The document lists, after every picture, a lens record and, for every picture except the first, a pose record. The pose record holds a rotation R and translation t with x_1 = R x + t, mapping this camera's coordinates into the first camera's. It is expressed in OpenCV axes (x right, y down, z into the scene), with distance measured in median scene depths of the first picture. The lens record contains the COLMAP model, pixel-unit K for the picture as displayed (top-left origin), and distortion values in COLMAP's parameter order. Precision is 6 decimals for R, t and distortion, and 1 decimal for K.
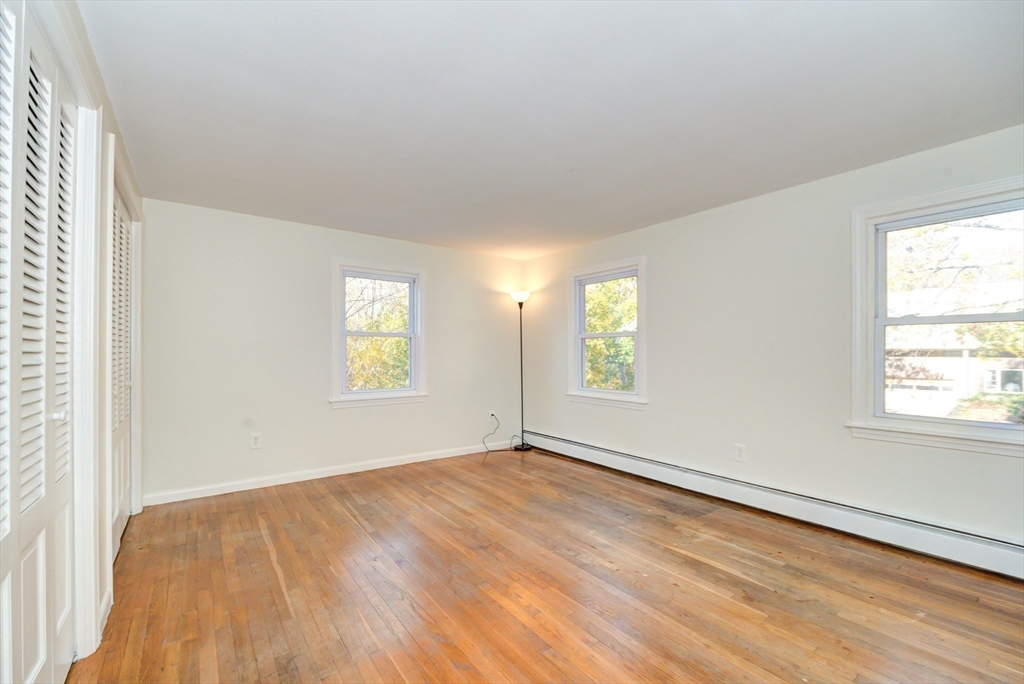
lens RADIAL K [[425.3, 0, 503.9], [0, 425.3, 351.9], [0, 0, 1]] dist [0.002134, -0.006707]
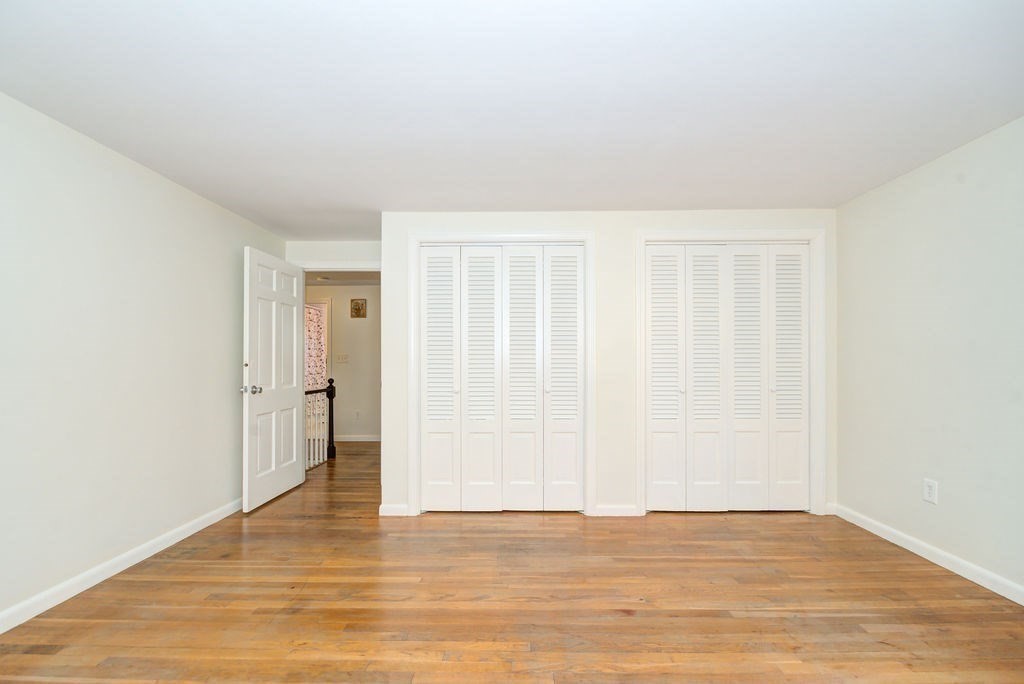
lens RADIAL K [[425.3, 0, 503.9], [0, 425.3, 351.9], [0, 0, 1]] dist [0.002134, -0.006707]
pose [[-0.605789, -0.011107, -0.795548, 0.476843], [0.000646, 0.999895, -0.014451, -0.006910], [0.795625, -0.009268, -0.605719, 1.092714]]
